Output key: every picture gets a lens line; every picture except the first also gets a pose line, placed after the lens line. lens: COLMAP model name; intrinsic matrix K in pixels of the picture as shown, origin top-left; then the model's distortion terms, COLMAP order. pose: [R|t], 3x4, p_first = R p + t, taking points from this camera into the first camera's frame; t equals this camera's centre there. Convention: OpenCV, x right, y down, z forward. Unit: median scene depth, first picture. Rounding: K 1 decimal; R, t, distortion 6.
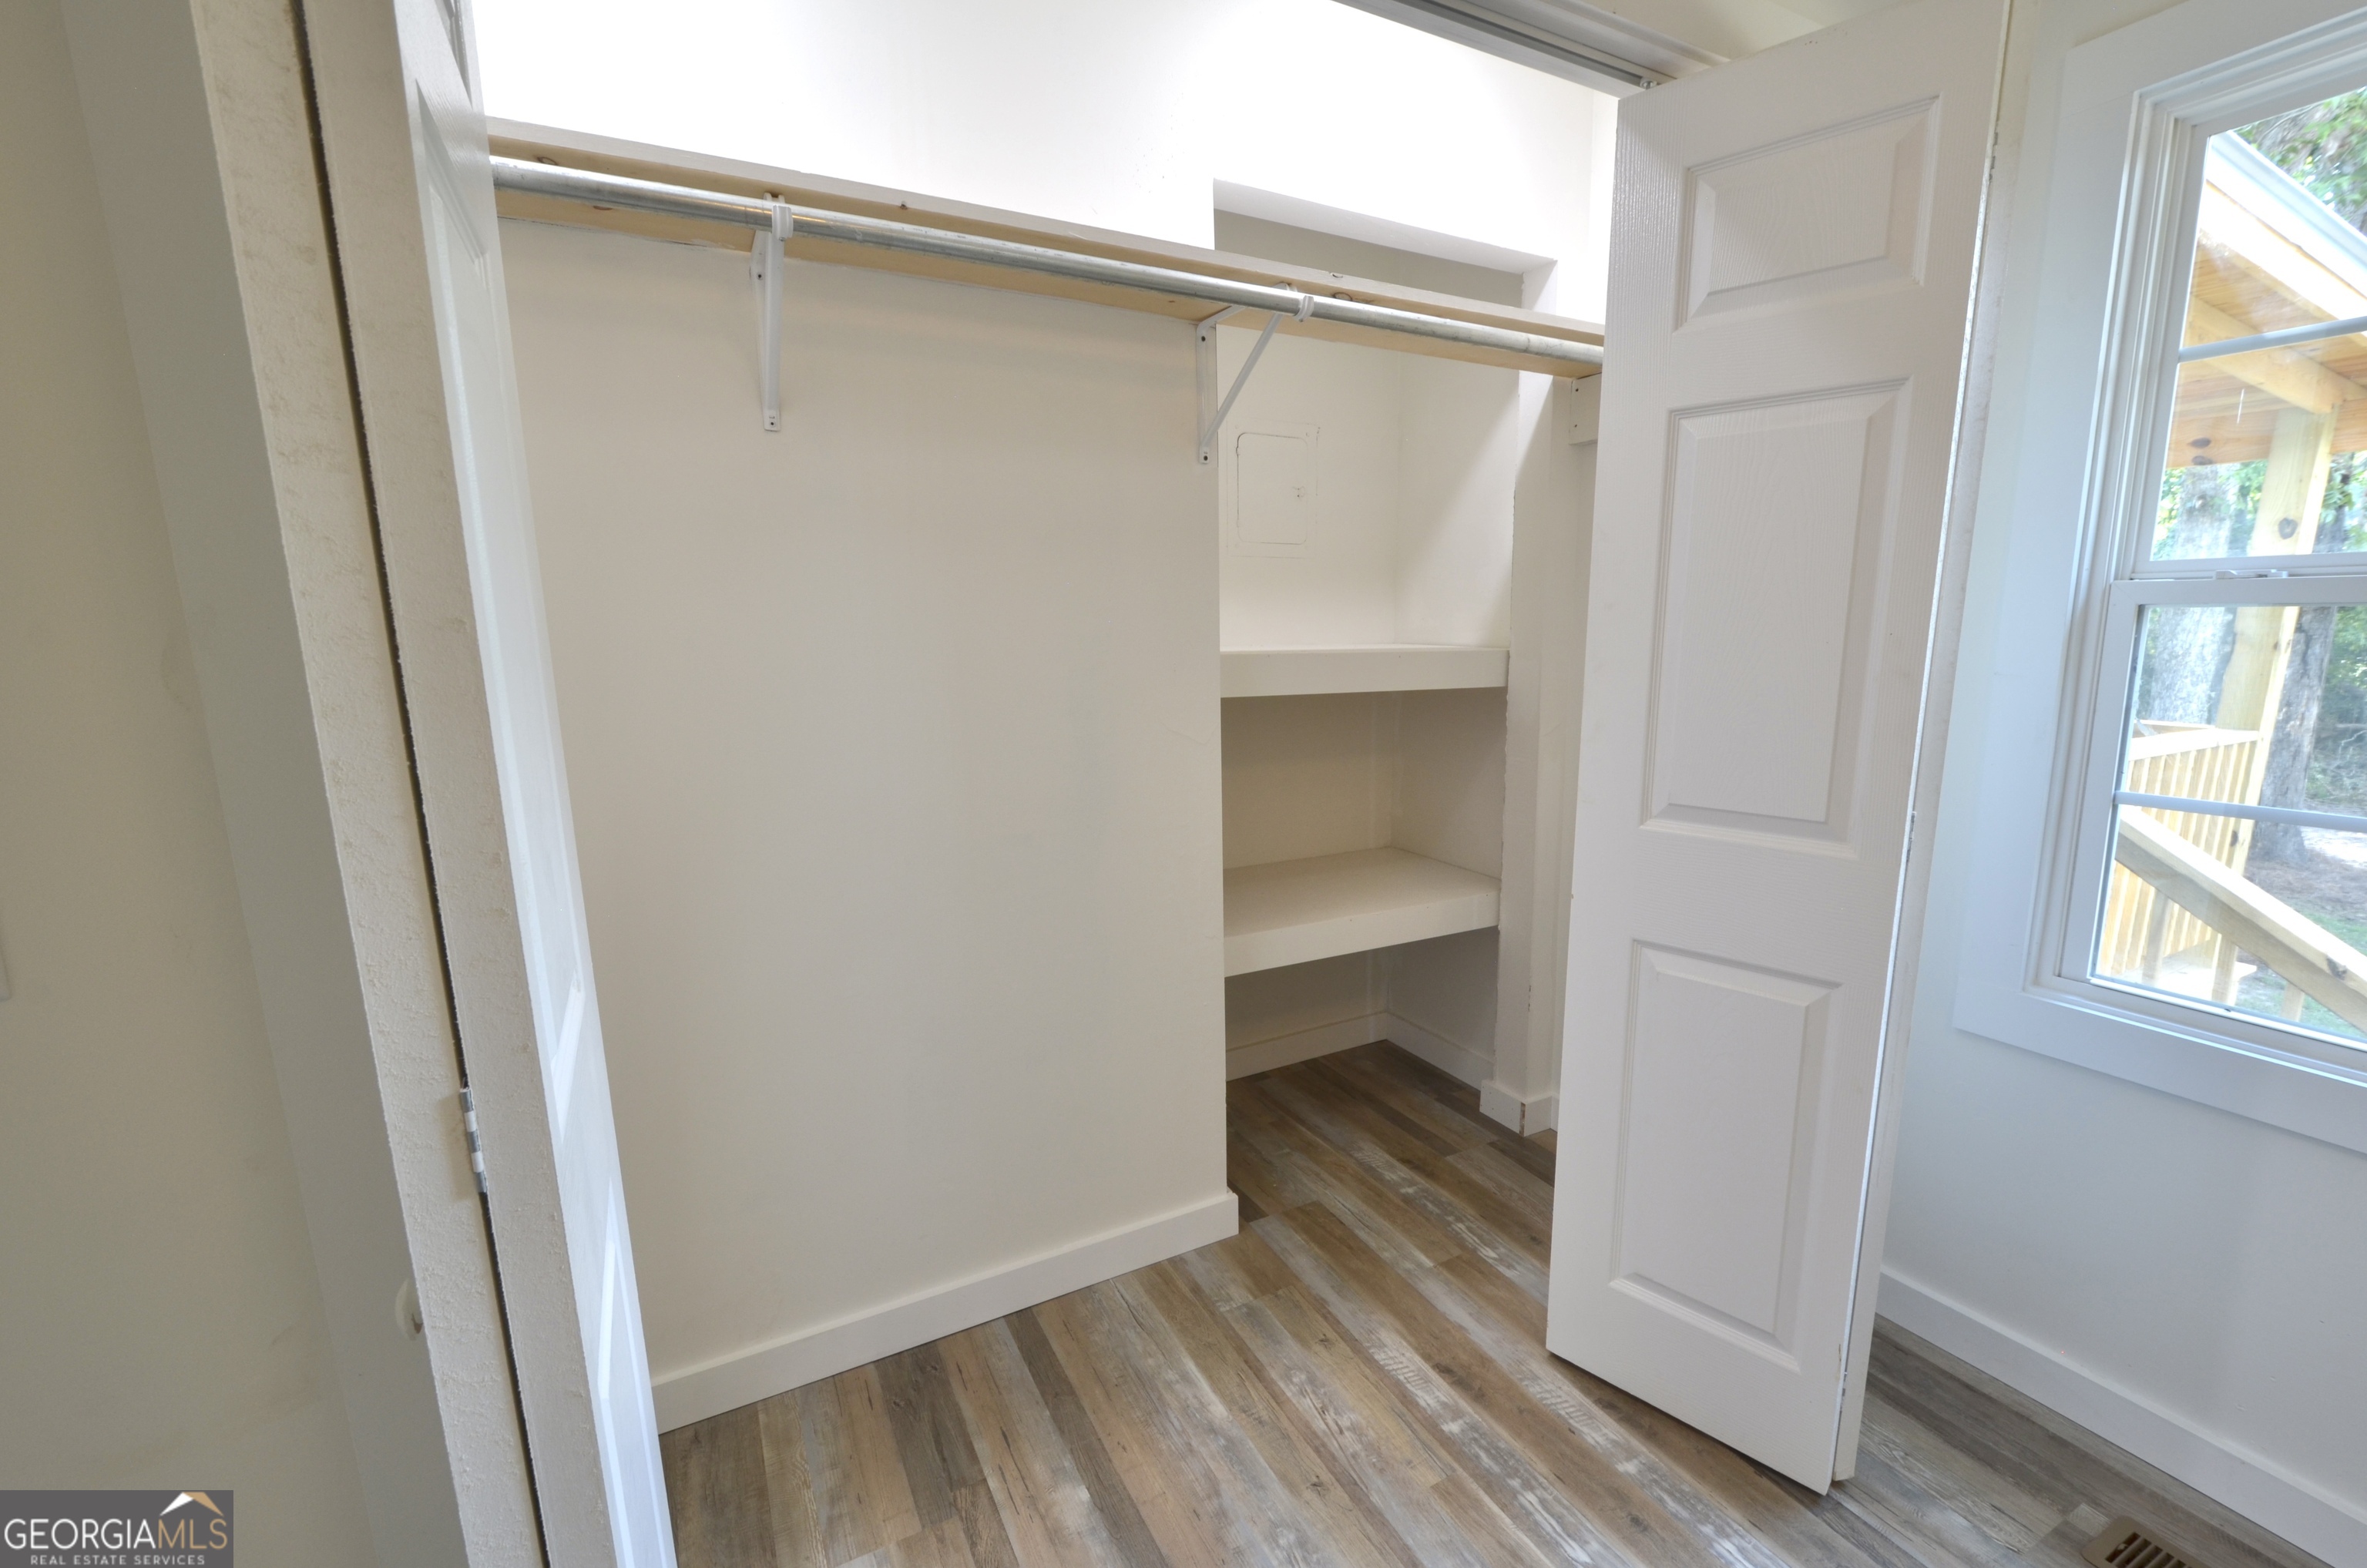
lens RADIAL K [[1028.1, 0, 1242.4], [0, 1028.1, 797.8], [0, 0, 1]] dist [0.014589, -0.008013]
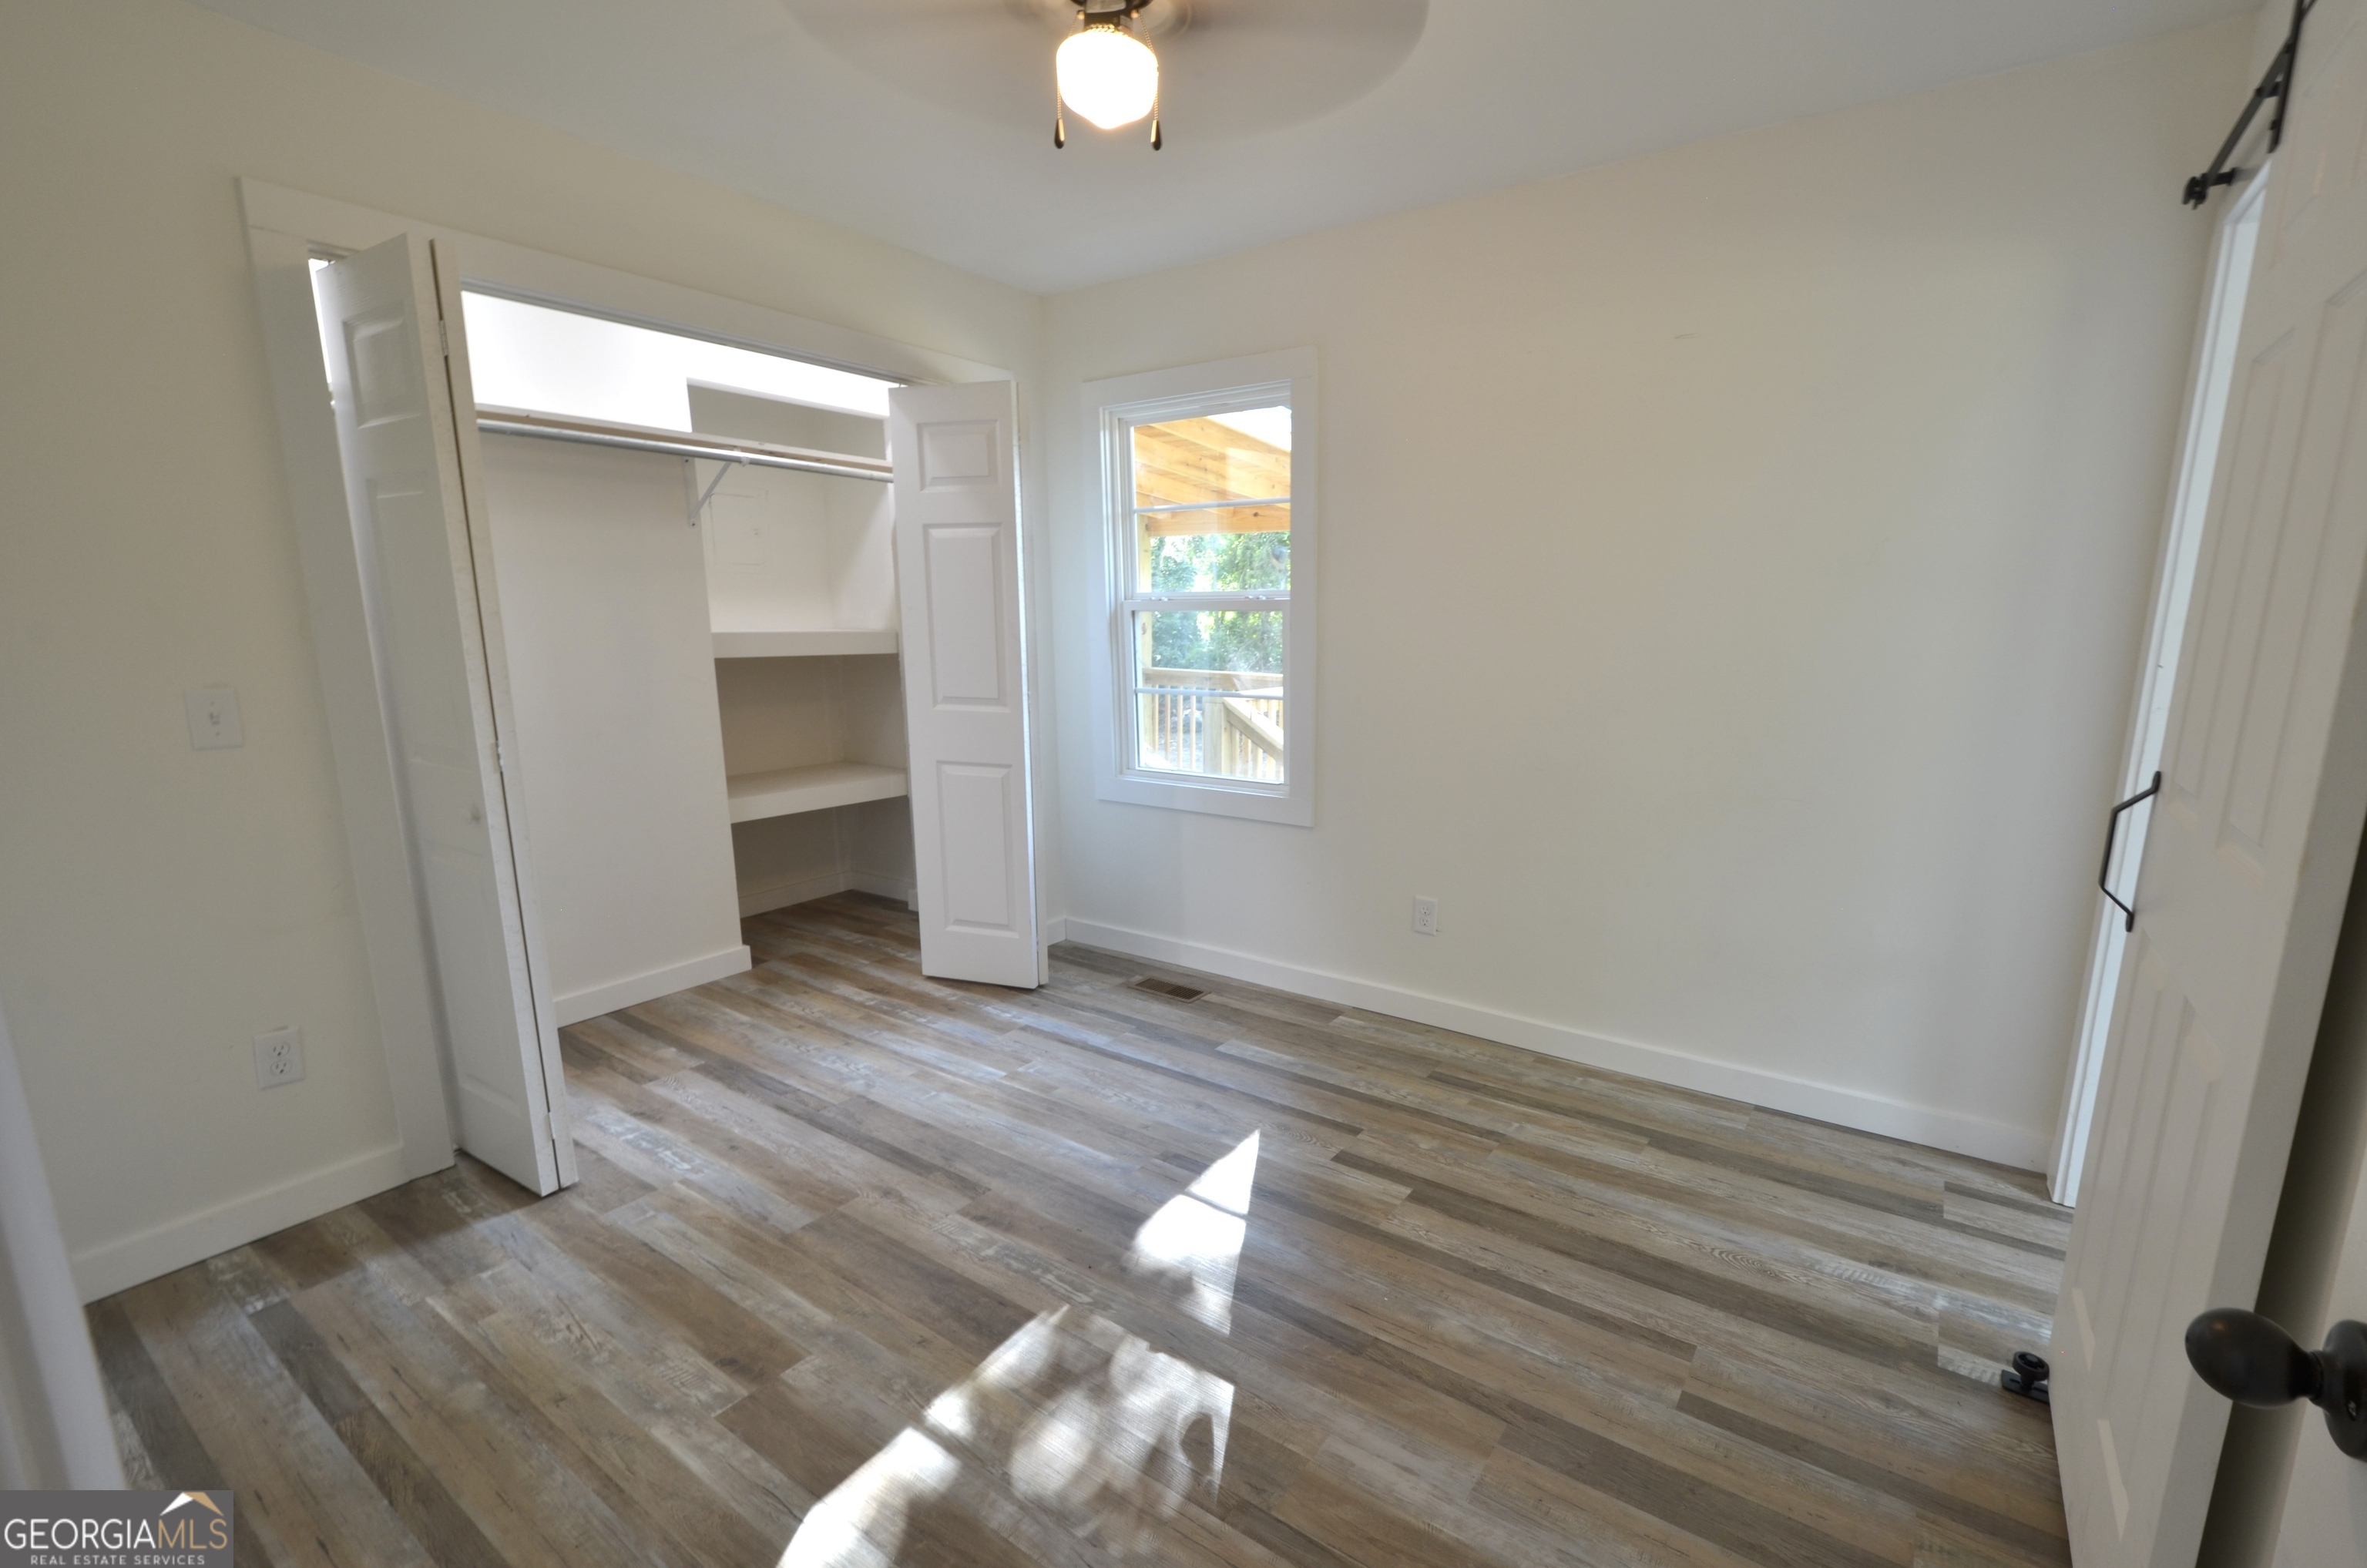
lens RADIAL K [[1022.4, 0, 1240.1], [0, 1022.4, 809.1], [0, 0, 1]] dist [0.015519, -0.007726]
pose [[0.896074, -0.076799, 0.437210, -0.002687], [0.069497, 0.997046, 0.032701, 0.183822], [-0.438430, 0.001082, 0.898765, -1.073147]]
